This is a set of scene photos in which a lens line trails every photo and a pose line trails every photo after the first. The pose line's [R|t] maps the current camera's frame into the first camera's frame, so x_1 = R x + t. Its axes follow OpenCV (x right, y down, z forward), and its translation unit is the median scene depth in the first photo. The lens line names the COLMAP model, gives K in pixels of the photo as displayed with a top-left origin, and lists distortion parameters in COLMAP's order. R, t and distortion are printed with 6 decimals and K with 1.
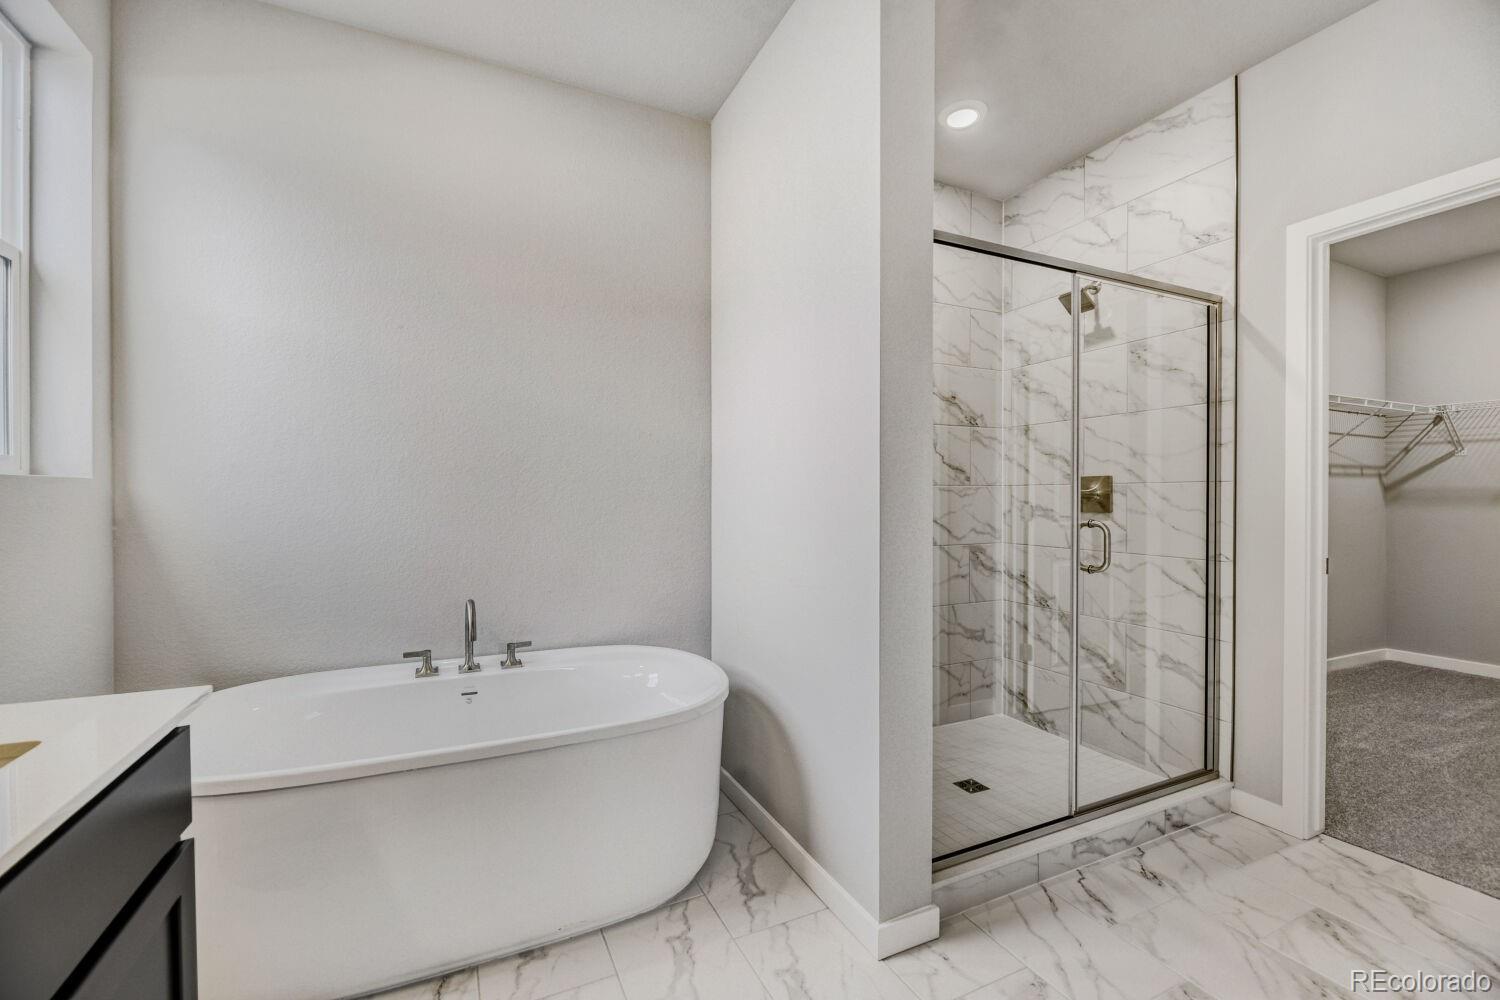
lens RADIAL K [[613.2, 0, 749.0], [0, 613.2, 500.1], [0, 0, 1]] dist [-0.005644, -0.001481]
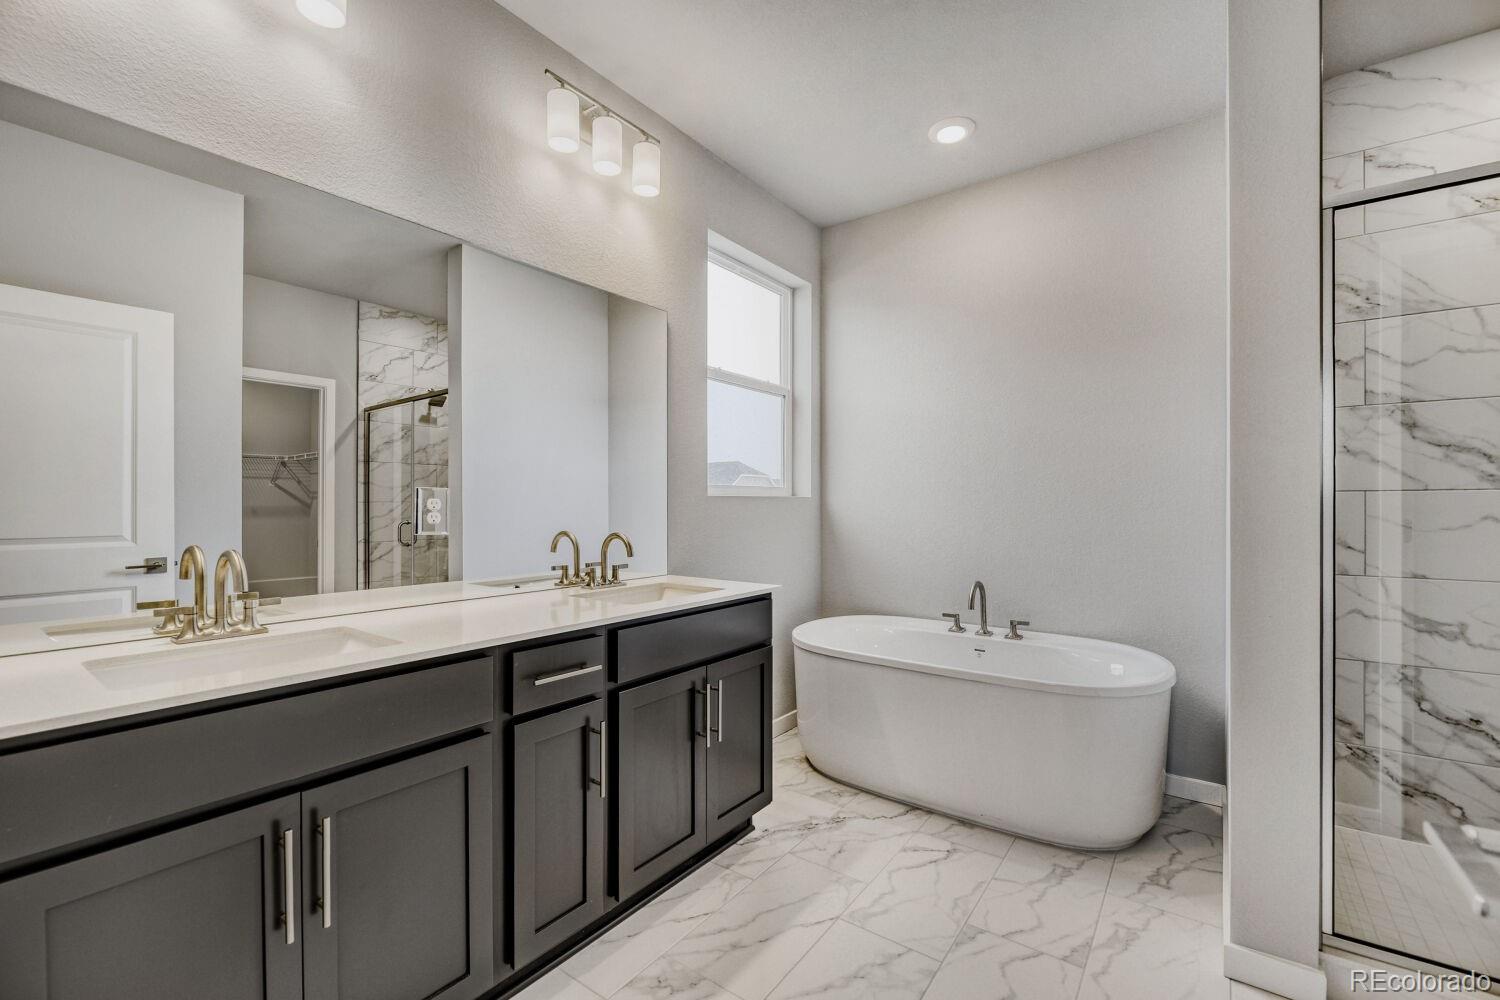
lens RADIAL K [[632.8, 0, 751.8], [0, 632.8, 503.2], [0, 0, 1]] dist [0.000383, -0.000023]
pose [[0.467983, -0.005572, -0.883720, 0.558802], [-0.007345, 0.999921, -0.010194, 0.004601], [0.883707, 0.011262, 0.467906, -0.117787]]
